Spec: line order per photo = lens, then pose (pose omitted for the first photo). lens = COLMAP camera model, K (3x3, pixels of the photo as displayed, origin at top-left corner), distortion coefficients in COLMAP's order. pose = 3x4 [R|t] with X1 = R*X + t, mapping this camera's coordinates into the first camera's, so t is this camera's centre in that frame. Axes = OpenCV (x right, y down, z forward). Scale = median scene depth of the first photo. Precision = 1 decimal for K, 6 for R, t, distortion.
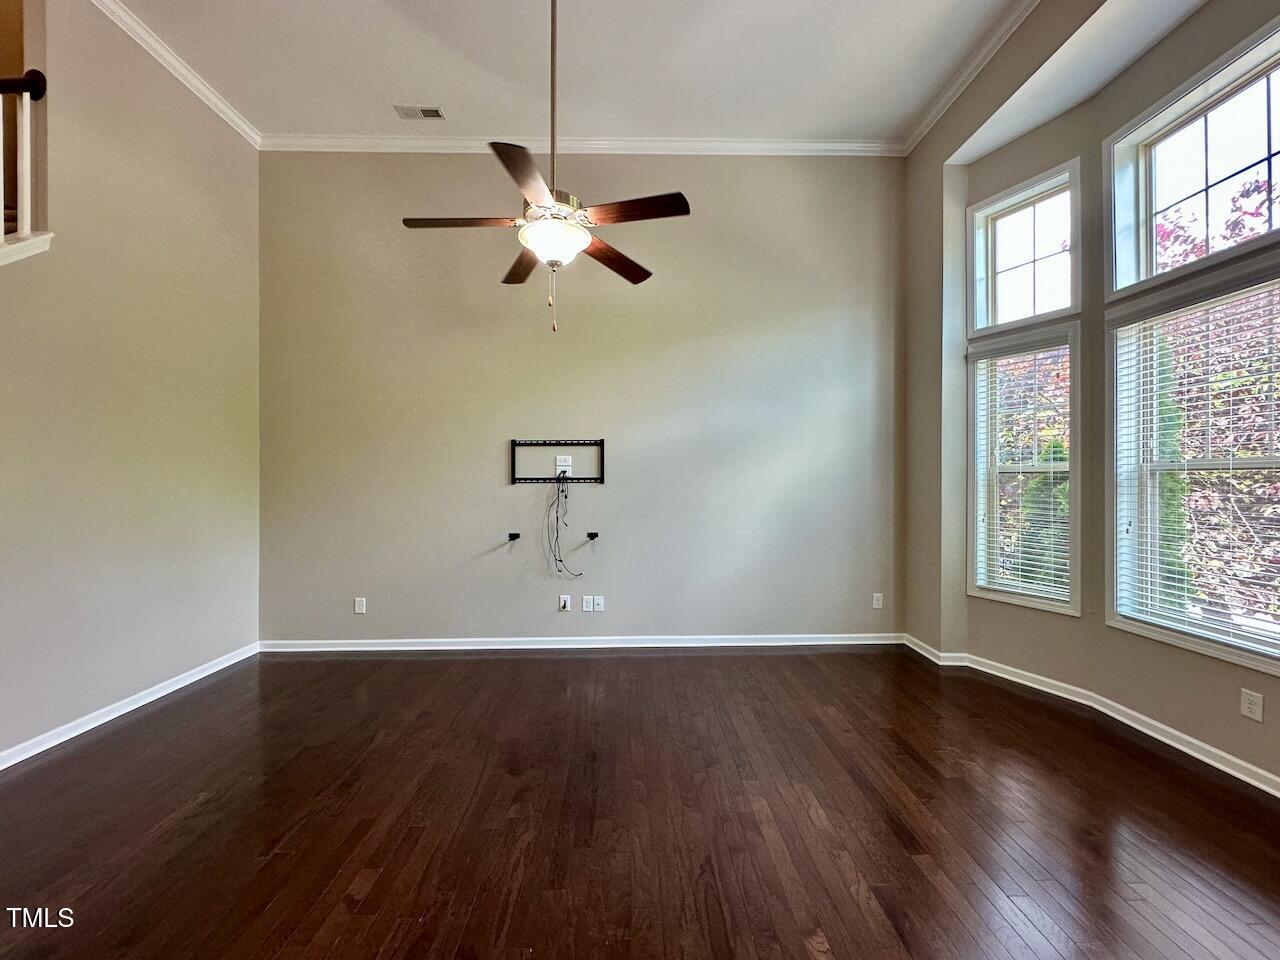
lens RADIAL K [[514.3, 0, 639.1], [0, 514.3, 480.0], [0, 0, 1]] dist [0.001953, 0.000056]
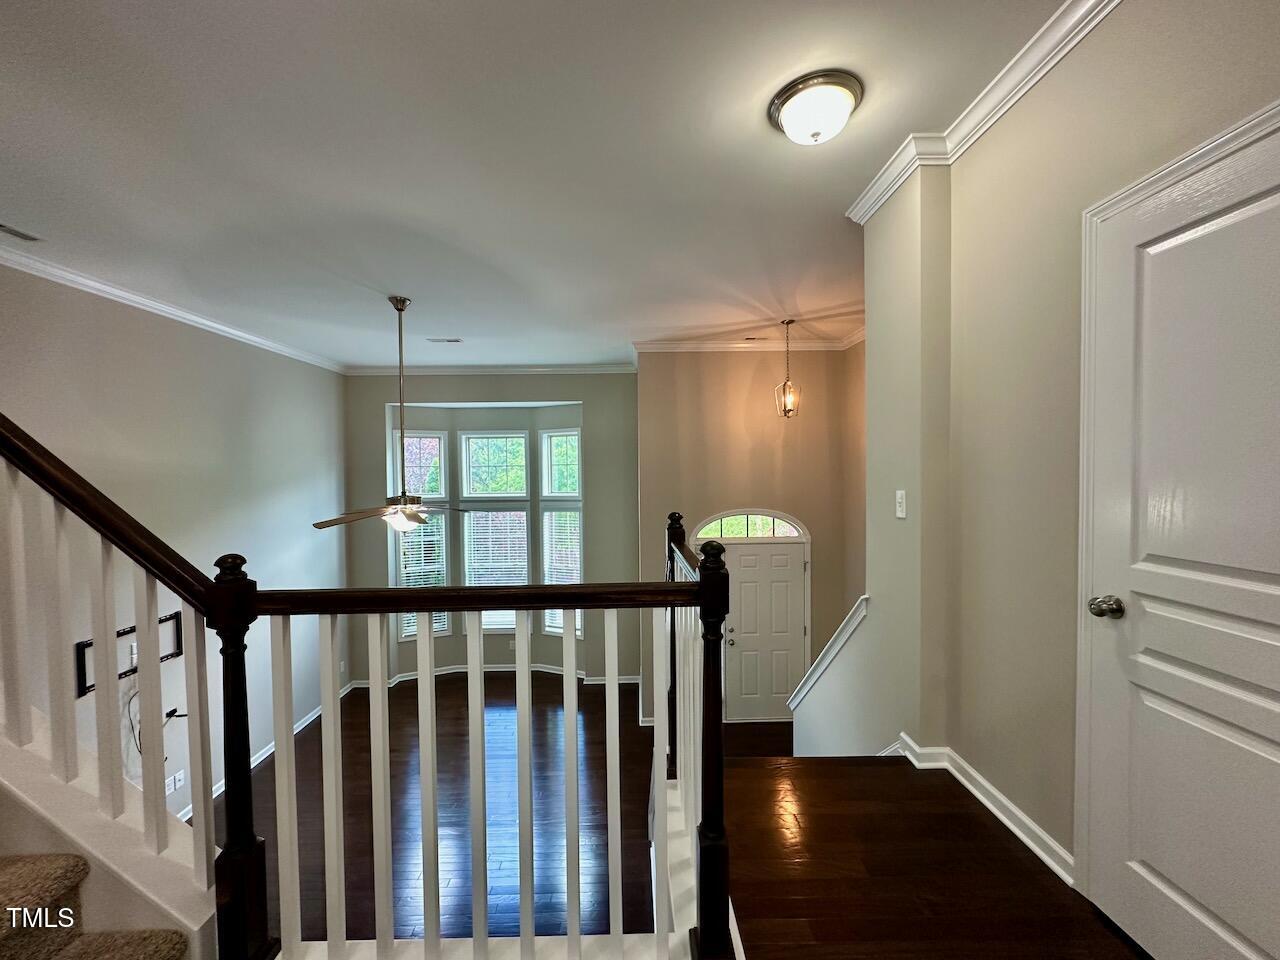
lens RADIAL K [[514.3, 0, 640.2], [0, 514.3, 483.8], [0, 0, 1]] dist [0.001953, 0.000056]
pose [[0.004470, -0.024473, 0.999691, -1.046939], [0.008087, 0.999669, 0.024436, -0.340085], [-0.999957, 0.007976, 0.004667, 0.113855]]
